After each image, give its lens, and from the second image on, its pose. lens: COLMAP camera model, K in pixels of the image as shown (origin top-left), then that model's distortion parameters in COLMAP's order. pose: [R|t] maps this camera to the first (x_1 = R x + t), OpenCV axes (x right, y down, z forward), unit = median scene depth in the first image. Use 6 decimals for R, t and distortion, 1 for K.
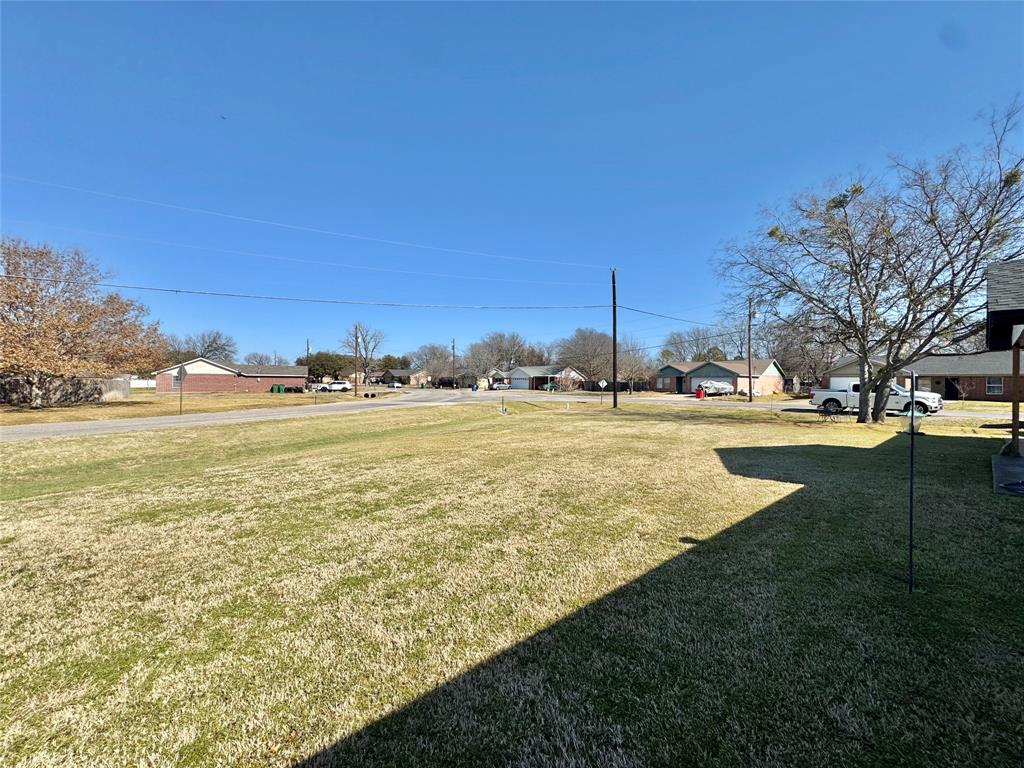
lens RADIAL K [[409.3, 0, 513.9], [0, 409.3, 384.4], [0, 0, 1]] dist [-0.001716, -0.000532]
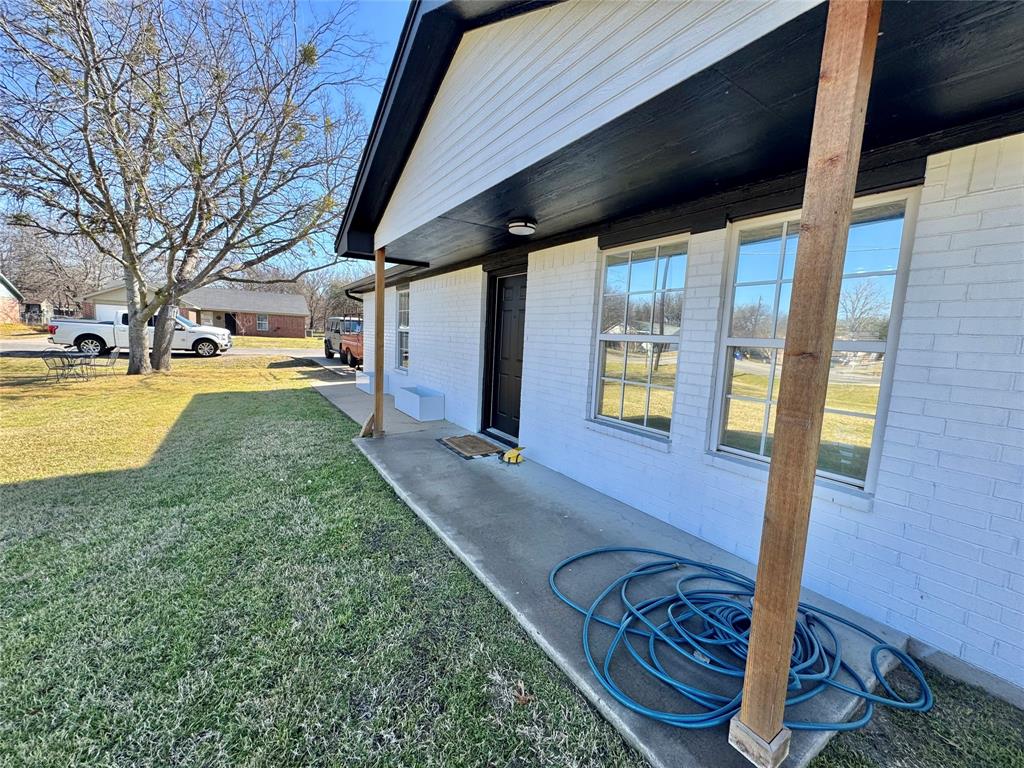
lens RADIAL K [[409.3, 0, 513.5], [0, 409.3, 383.5], [0, 0, 1]] dist [-0.001716, -0.000532]
pose [[0.132052, -0.113986, 0.984667, 0.296823], [-0.044004, 0.991713, 0.120703, 0.006581], [-0.990266, -0.059269, 0.125942, 0.331029]]
